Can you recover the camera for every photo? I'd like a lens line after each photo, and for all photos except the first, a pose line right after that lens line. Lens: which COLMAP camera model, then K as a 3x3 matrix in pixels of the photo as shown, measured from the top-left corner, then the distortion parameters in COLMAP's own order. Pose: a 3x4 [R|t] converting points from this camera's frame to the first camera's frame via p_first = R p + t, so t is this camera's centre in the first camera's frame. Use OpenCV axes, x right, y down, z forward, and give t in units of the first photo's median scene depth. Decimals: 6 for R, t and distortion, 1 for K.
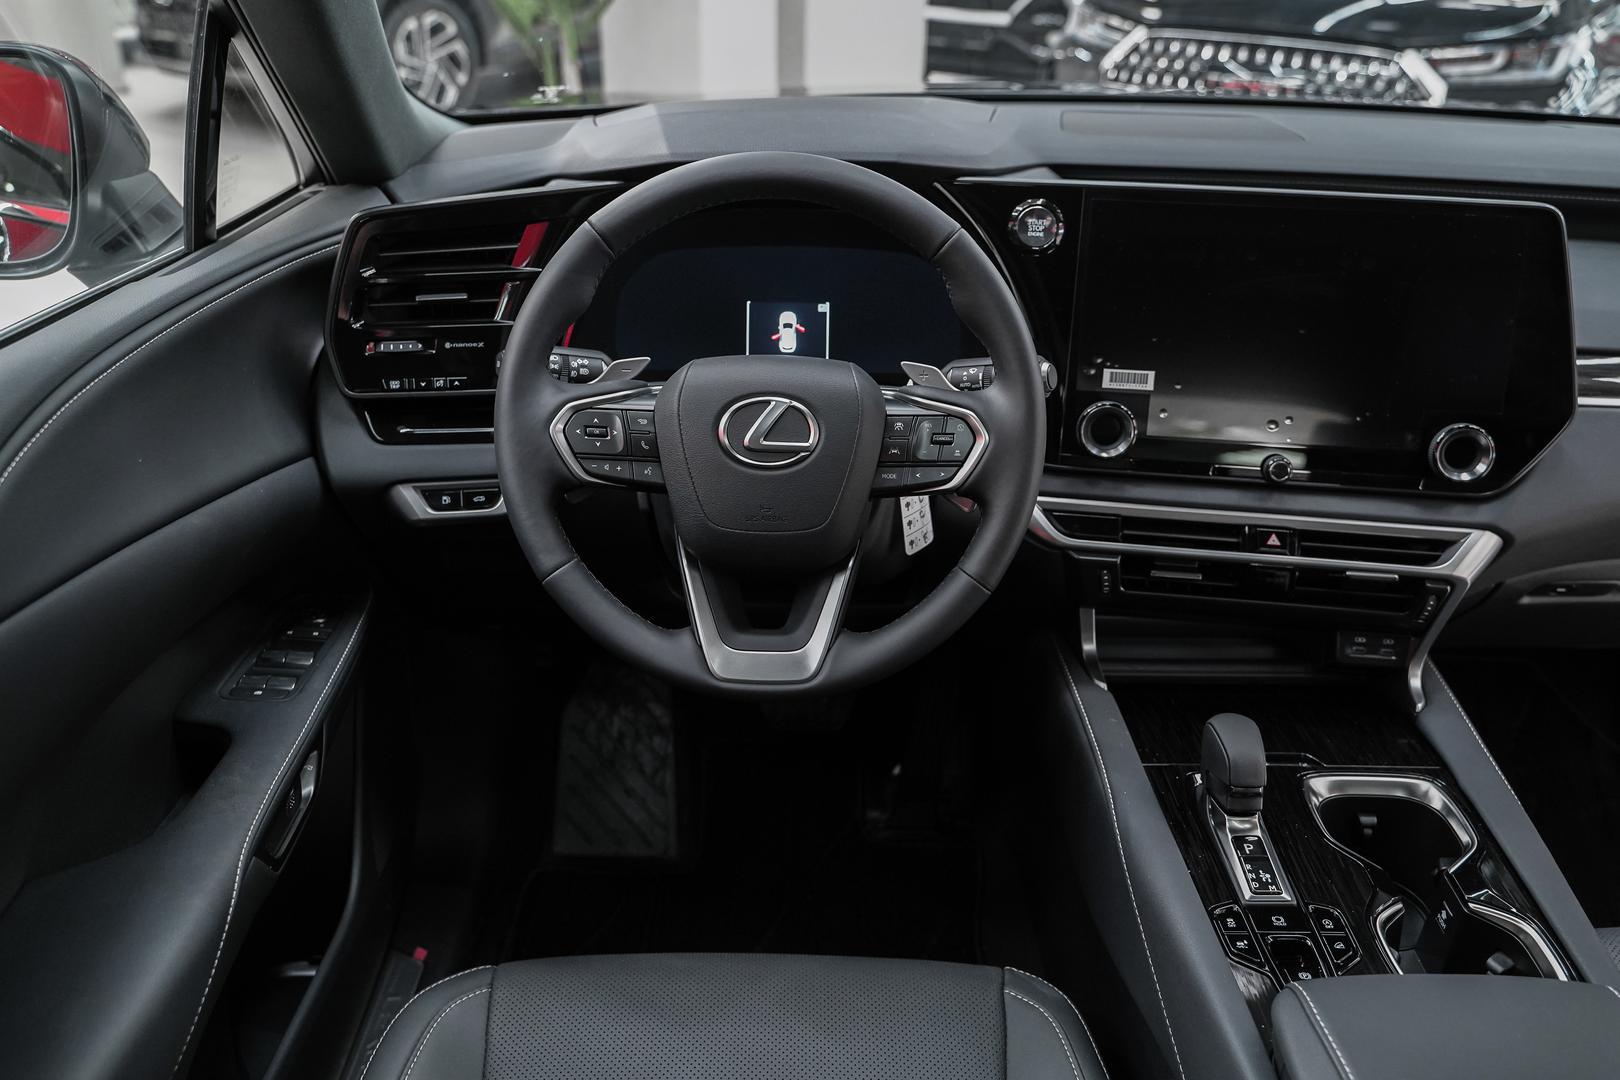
lens RADIAL K [[1346.1, 0, 810.0], [0, 1346.1, 540.0], [0, 0, 1]] dist [-0.001090, 0.002587]
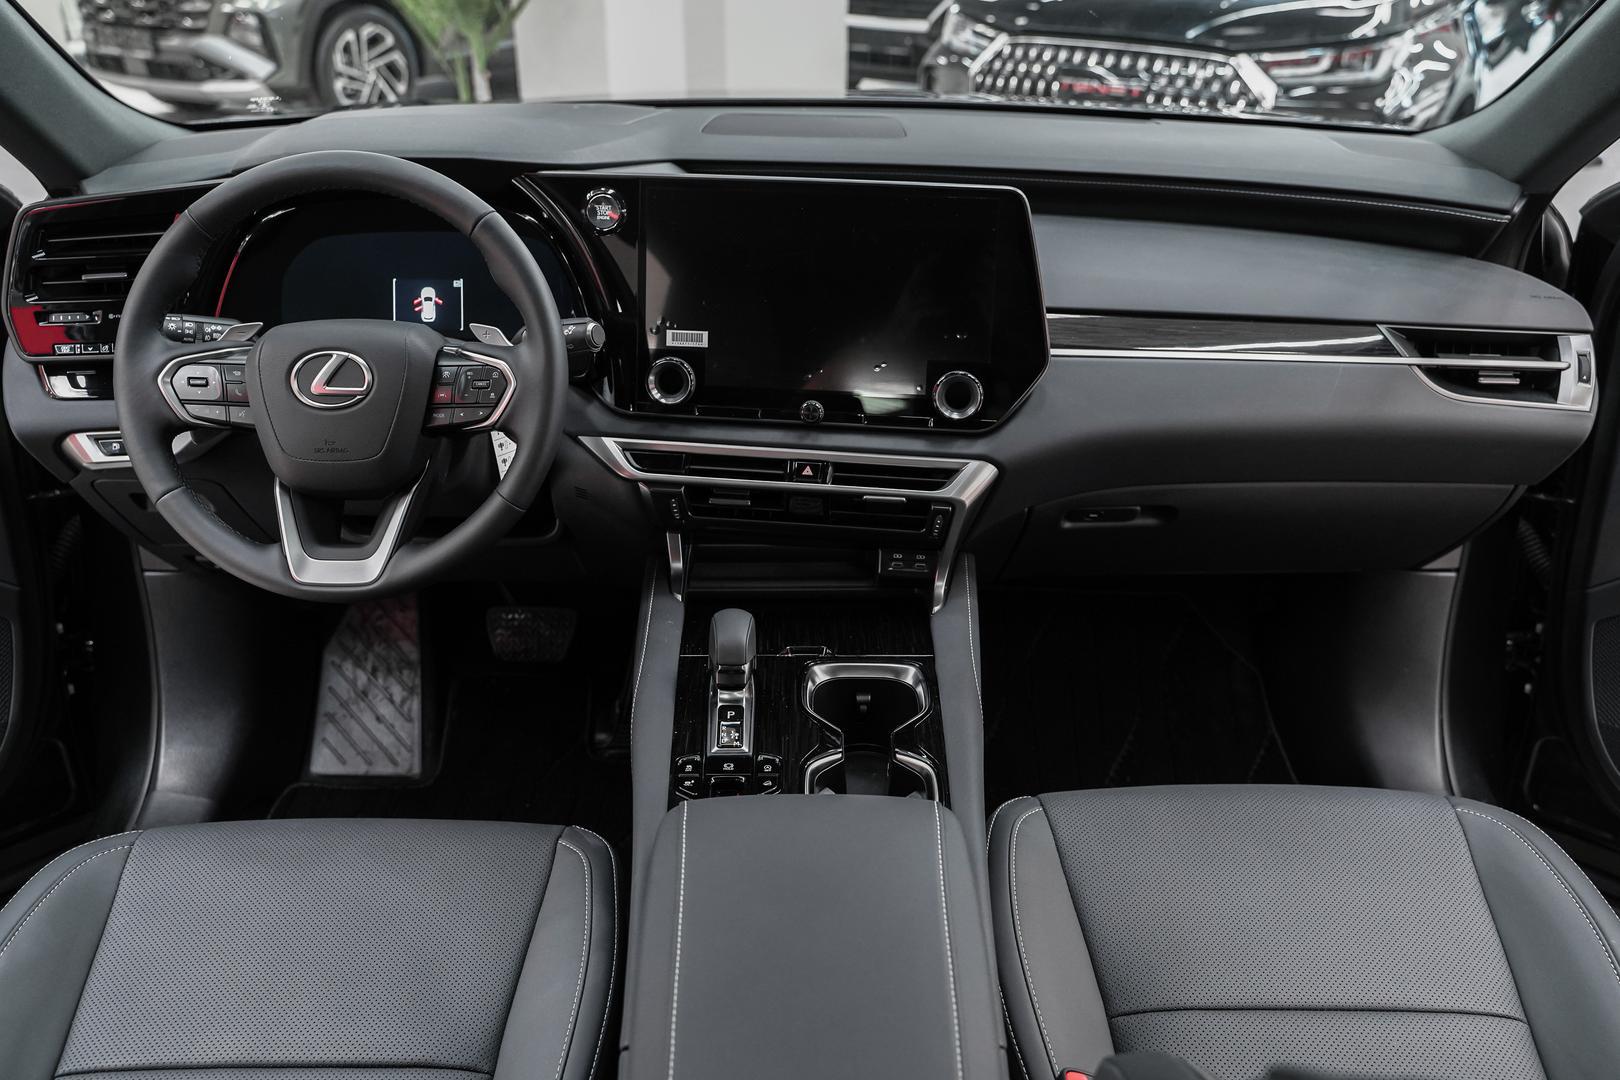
lens RADIAL K [[1318.9, 0, 810.0], [0, 1318.9, 540.0], [0, 0, 1]] dist [-0.005820, 0.002476]
pose [[0.999856, -0.012944, 0.010983, 0.318498], [0.012910, 0.999912, 0.003170, 0.055116], [-0.011023, -0.003028, 0.999935, -0.166195]]
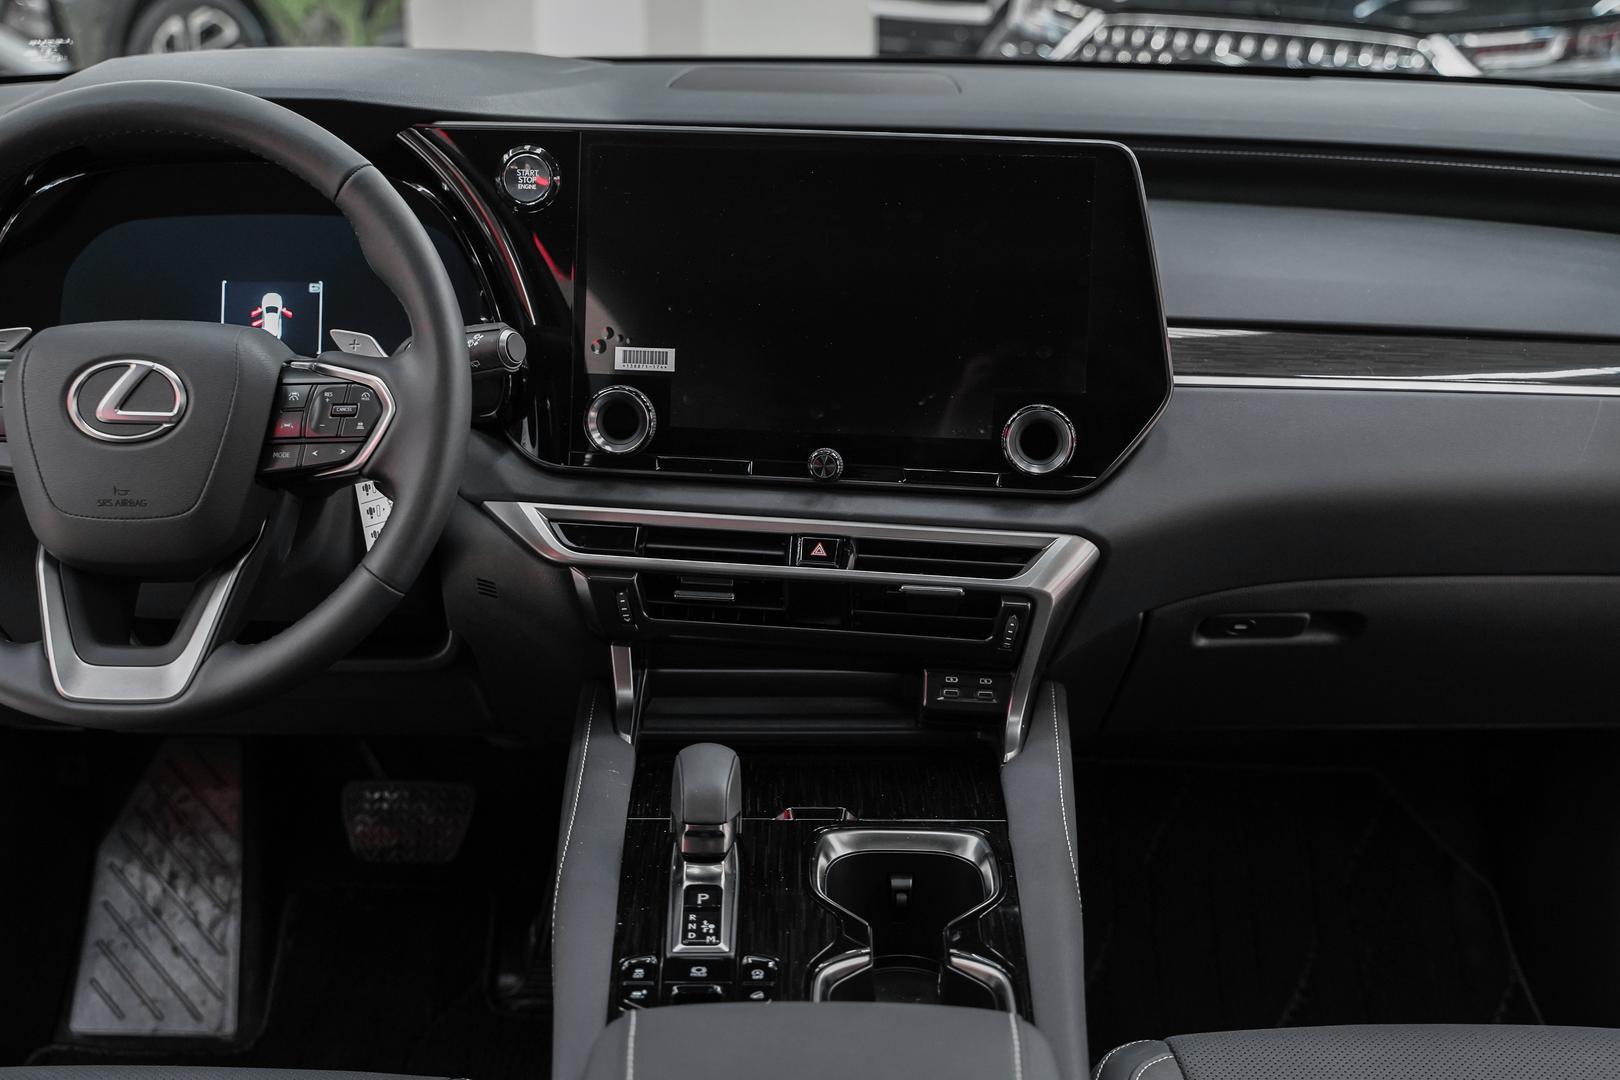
lens RADIAL K [[1924.5, 0, 802.3], [0, 1924.5, 538.8], [0, 0, 1]] dist [0.001928, 0.025014]
pose [[0.999957, -0.008799, 0.002771, 0.316888], [0.009050, 0.993917, -0.109757, 0.115807], [-0.001789, 0.109777, 0.993955, -0.153432]]
